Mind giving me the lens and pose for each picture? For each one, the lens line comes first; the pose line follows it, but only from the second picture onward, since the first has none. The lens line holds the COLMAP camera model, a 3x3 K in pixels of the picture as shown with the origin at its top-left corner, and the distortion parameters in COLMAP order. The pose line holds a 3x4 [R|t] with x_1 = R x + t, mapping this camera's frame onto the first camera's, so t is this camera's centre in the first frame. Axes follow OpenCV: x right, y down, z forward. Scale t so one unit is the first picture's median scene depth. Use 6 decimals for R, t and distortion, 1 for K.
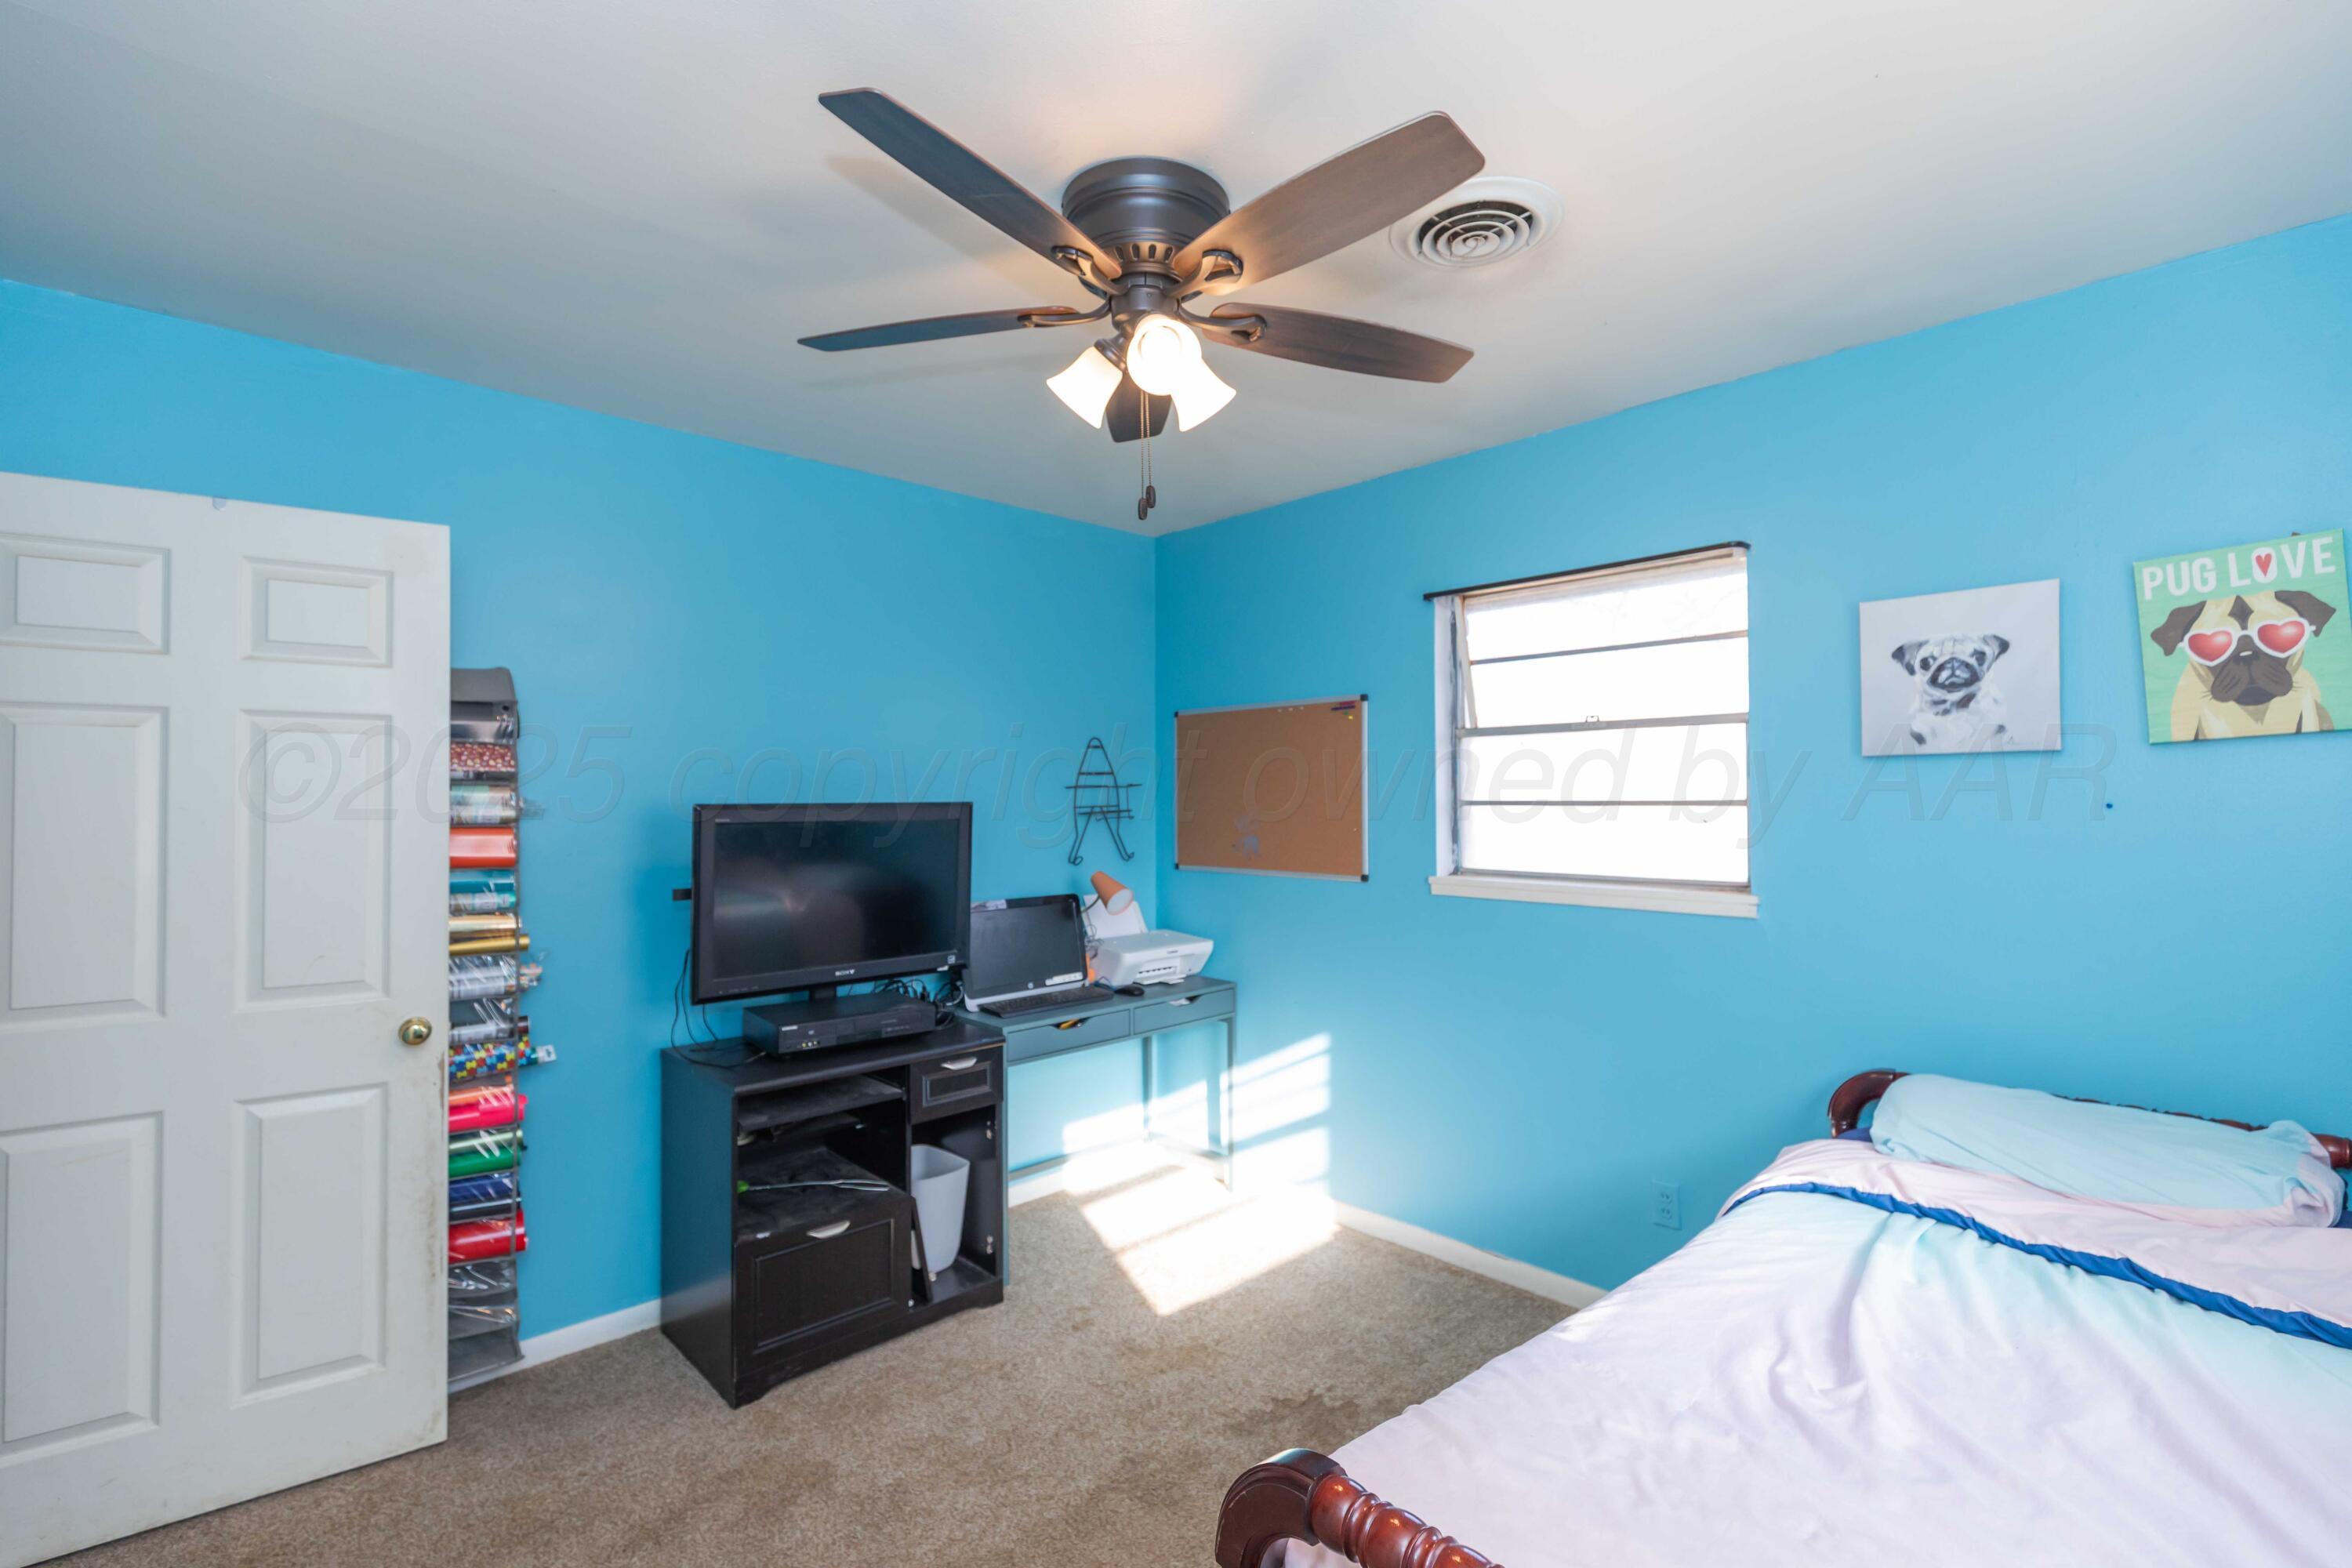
lens RADIAL K [[1068.2, 0, 1197.1], [0, 1068.2, 792.2], [0, 0, 1]] dist [0.004533, 0.000946]
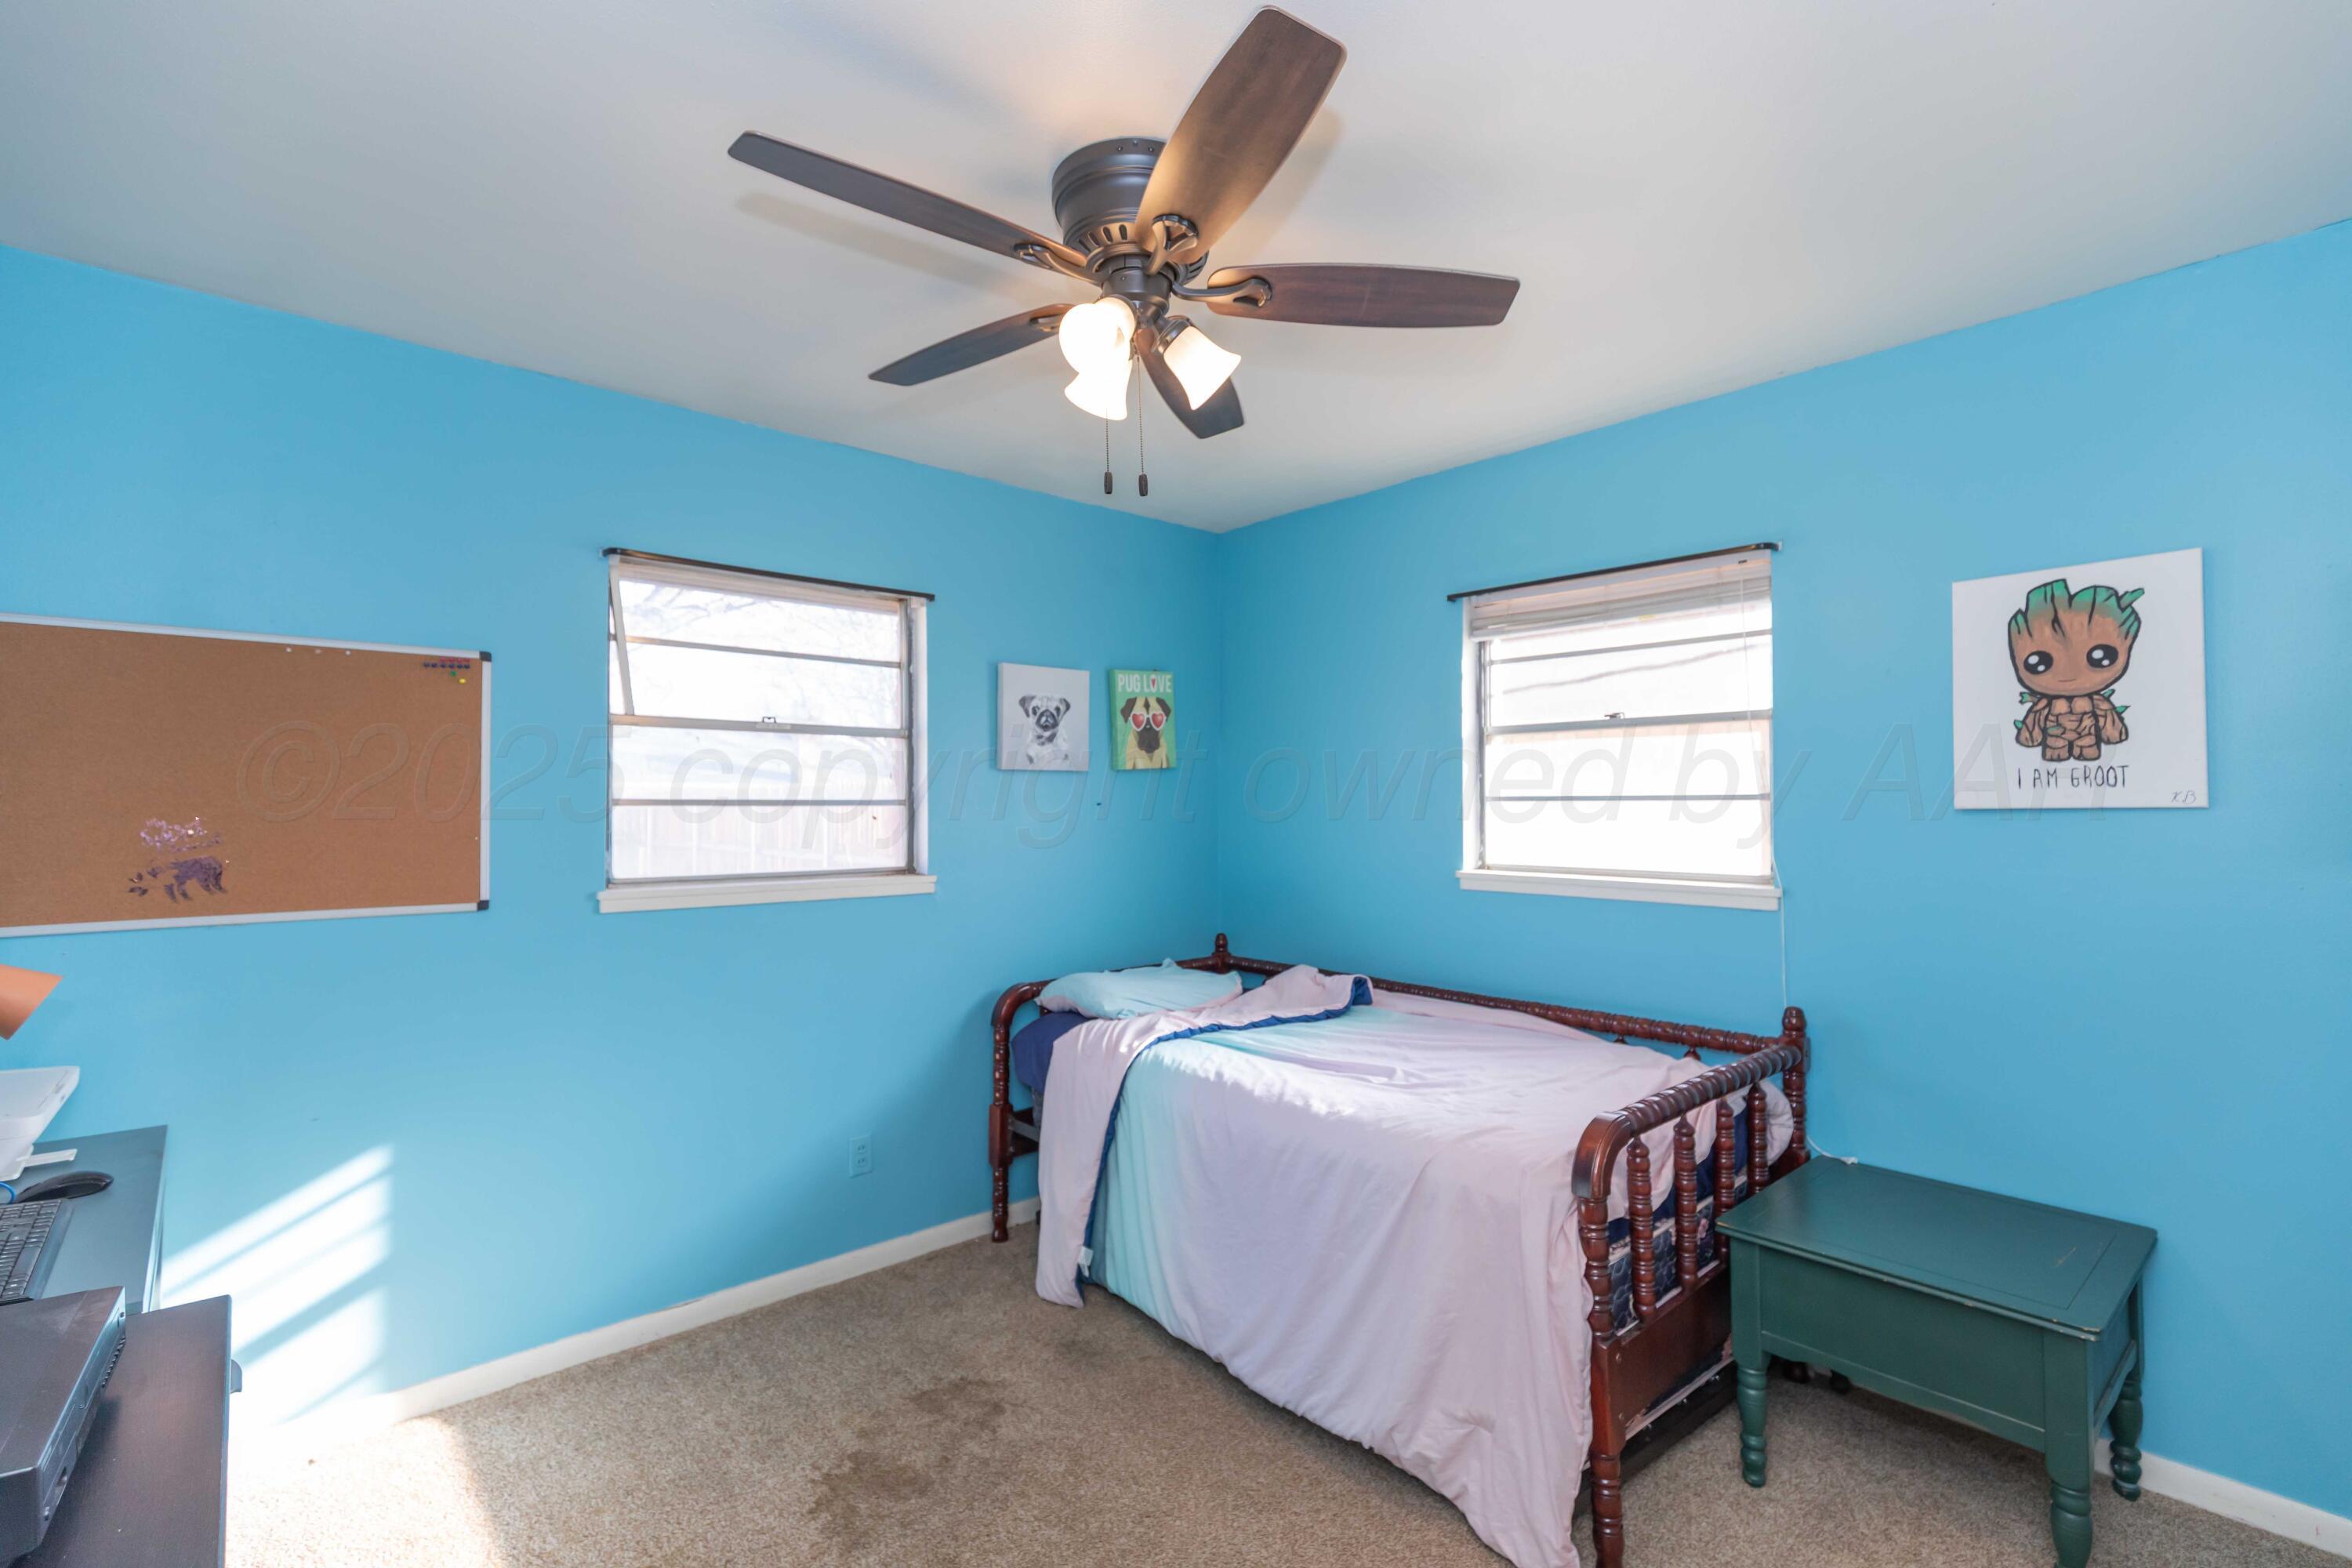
lens RADIAL K [[1068.2, 0, 1197.9], [0, 1068.2, 786.1], [0, 0, 1]] dist [0.004533, 0.000946]
pose [[0.022865, 0.021695, 0.999503, -0.825795], [-0.006214, 0.999748, -0.021558, 0.018147], [-0.999719, -0.005718, 0.022994, 0.730644]]
